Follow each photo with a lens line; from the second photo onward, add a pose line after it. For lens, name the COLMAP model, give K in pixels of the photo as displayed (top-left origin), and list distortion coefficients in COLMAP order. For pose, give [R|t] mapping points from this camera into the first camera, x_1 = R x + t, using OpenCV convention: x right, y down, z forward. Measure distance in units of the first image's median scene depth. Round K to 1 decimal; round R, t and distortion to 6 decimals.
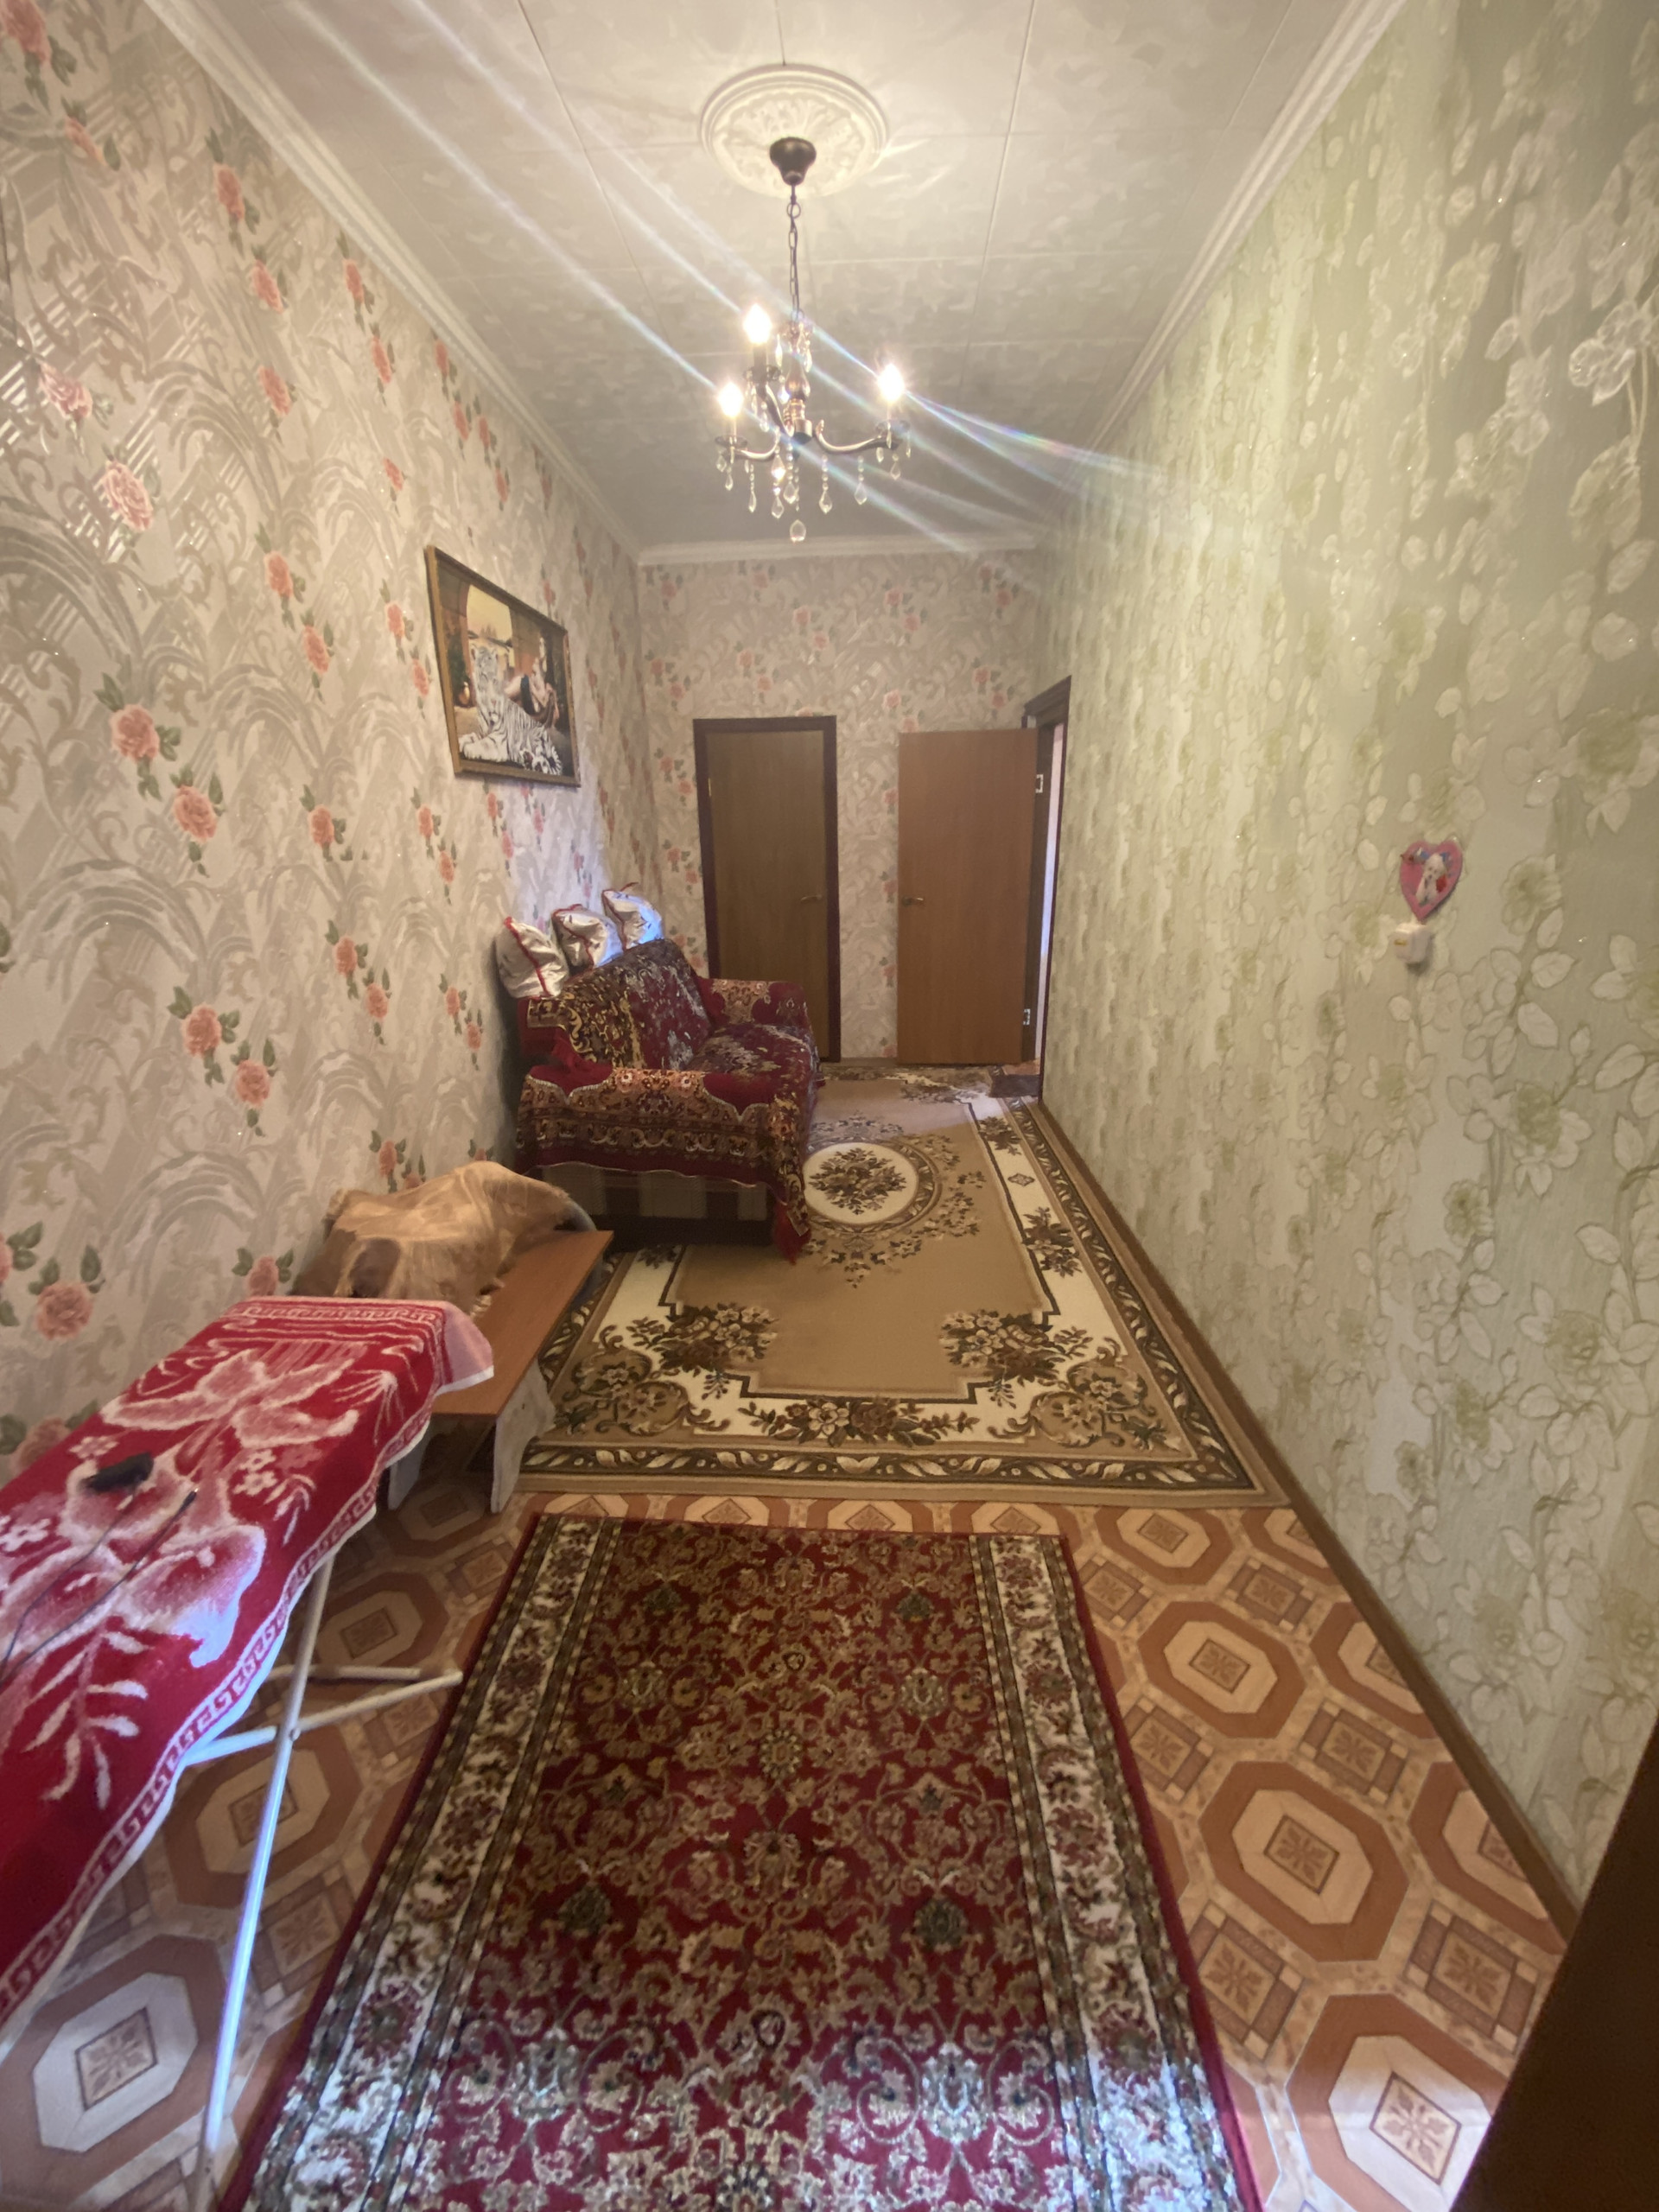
lens RADIAL K [[887.6, 0, 830.0], [0, 887.6, 1094.7], [0, 0, 1]] dist [0.010129, -0.015796]
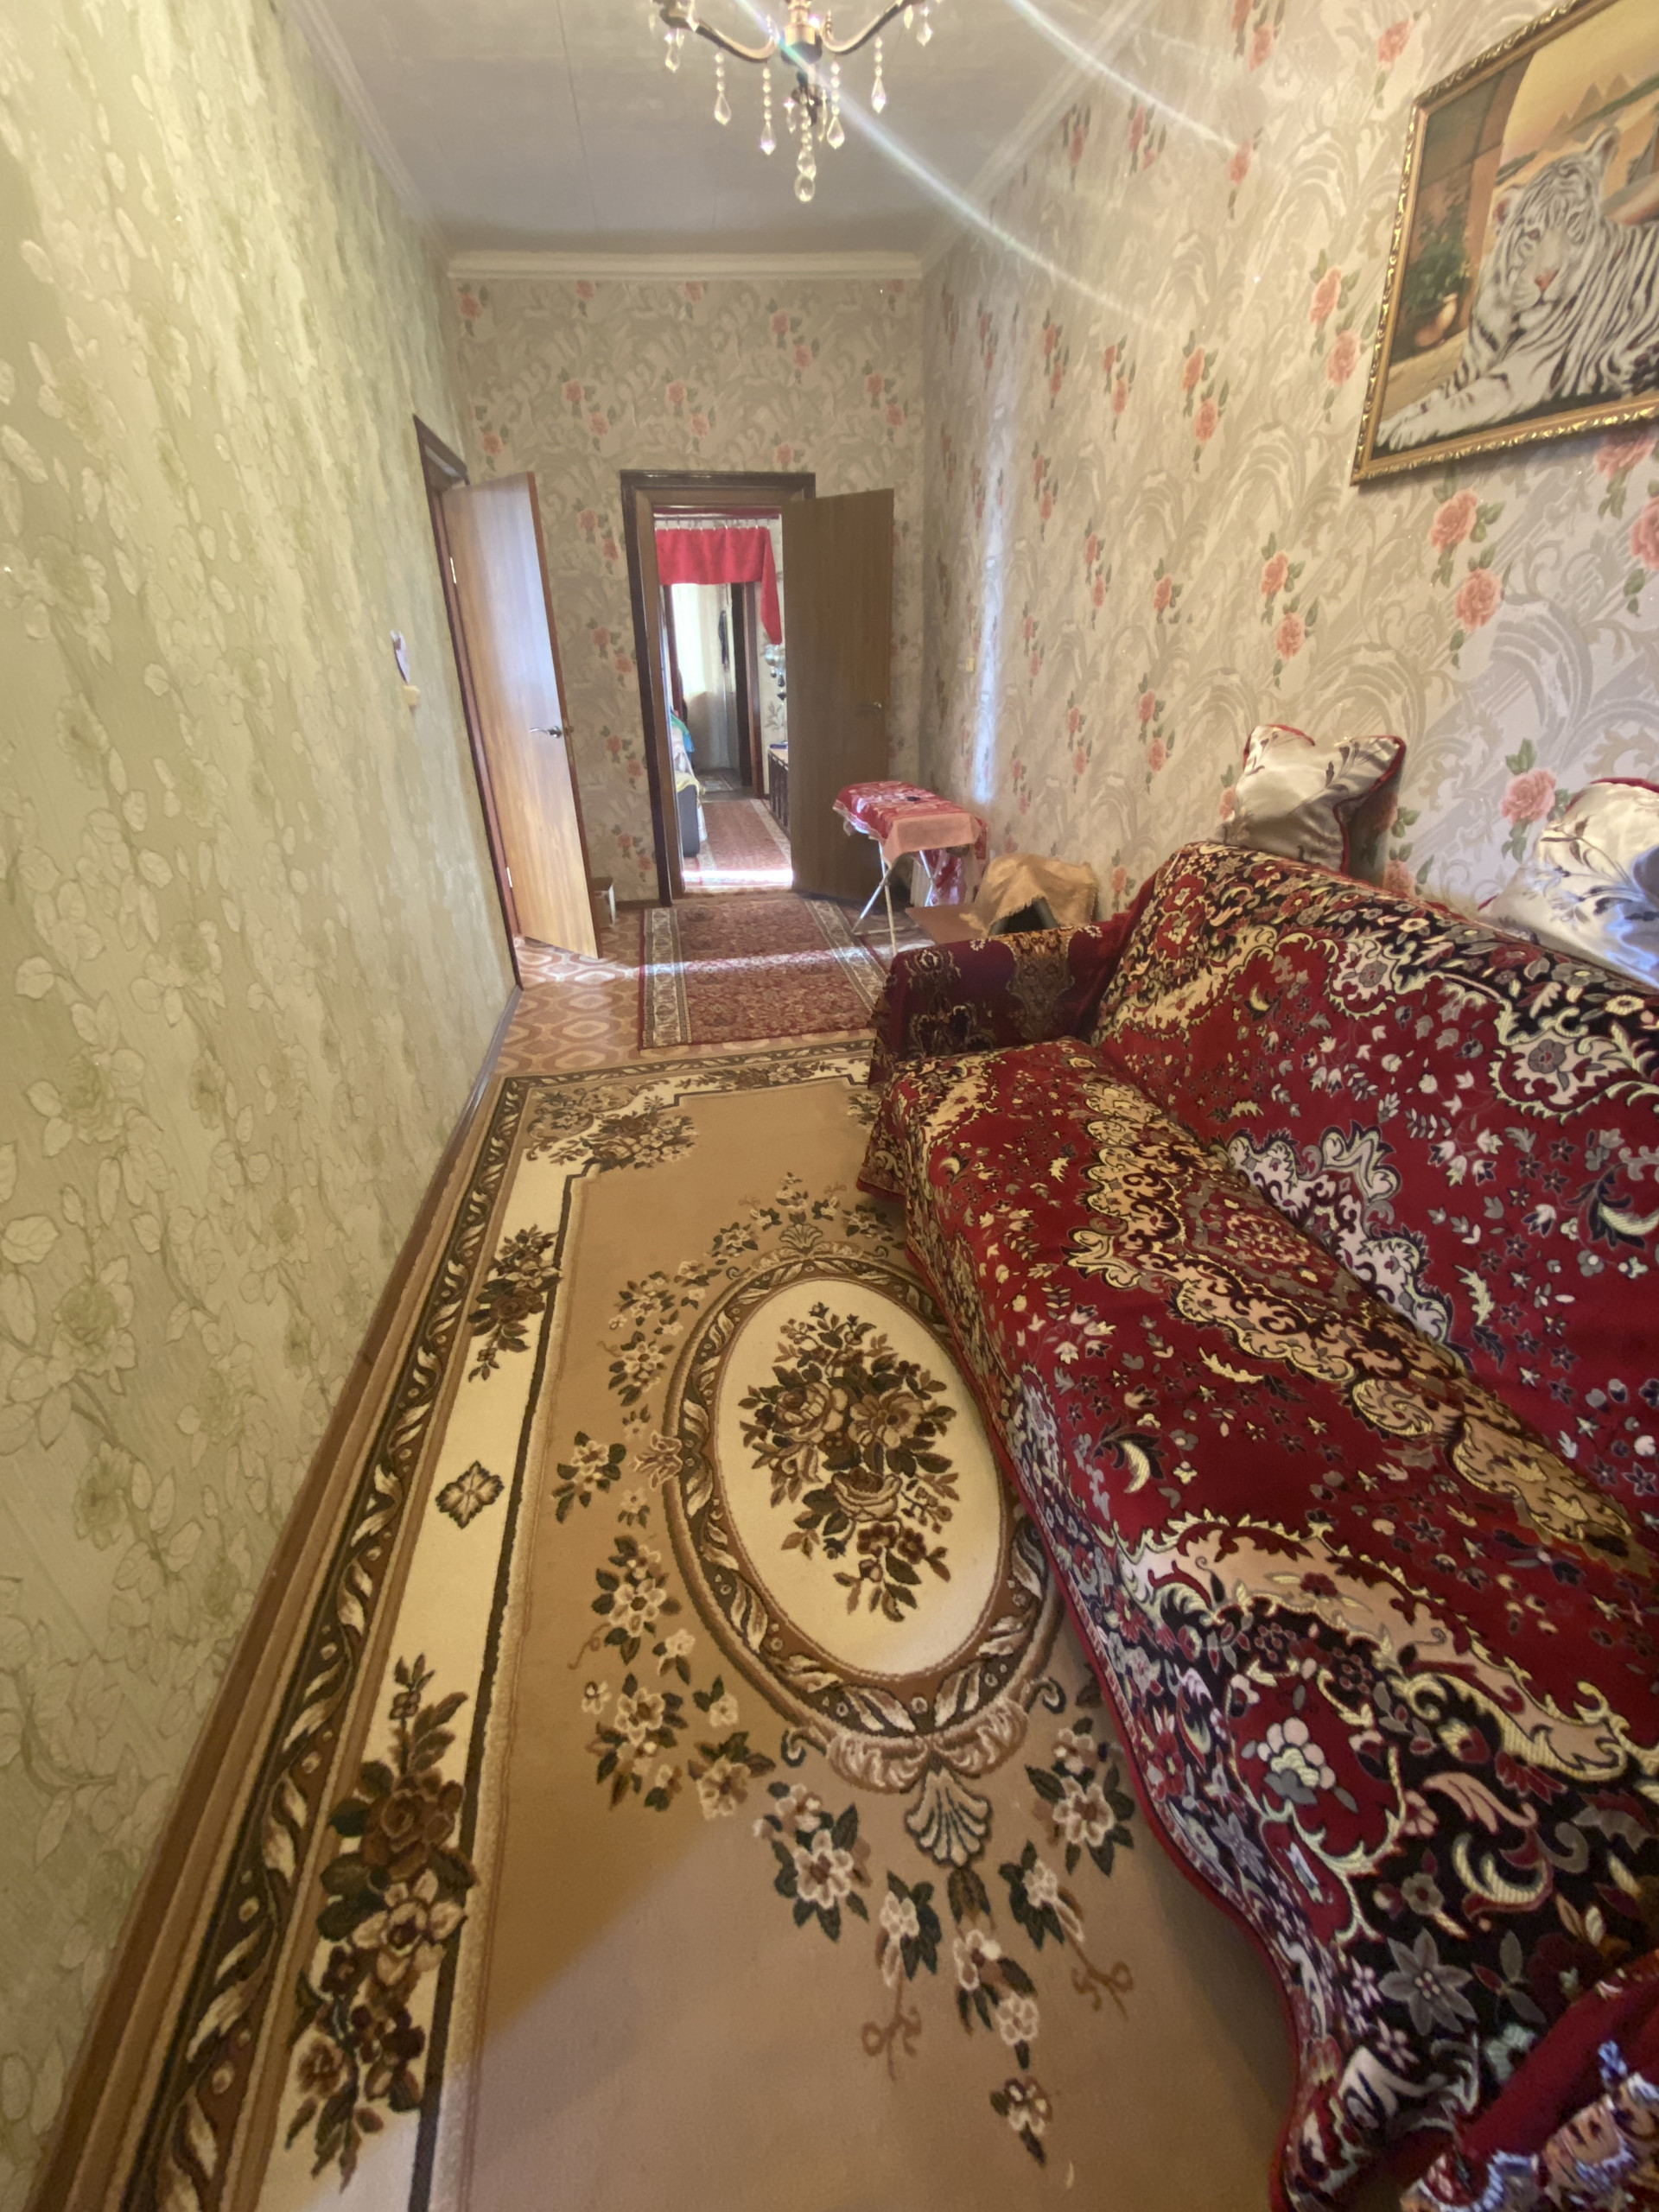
lens RADIAL K [[882.1, 0, 818.2], [0, 882.1, 1097.4], [0, 0, 1]] dist [0.023705, -0.029034]
pose [[-0.980987, 0.119447, -0.152963, 0.112367], [-0.017094, 0.731920, 0.681176, -0.390957], [0.193321, 0.670840, -0.715962, 1.425104]]
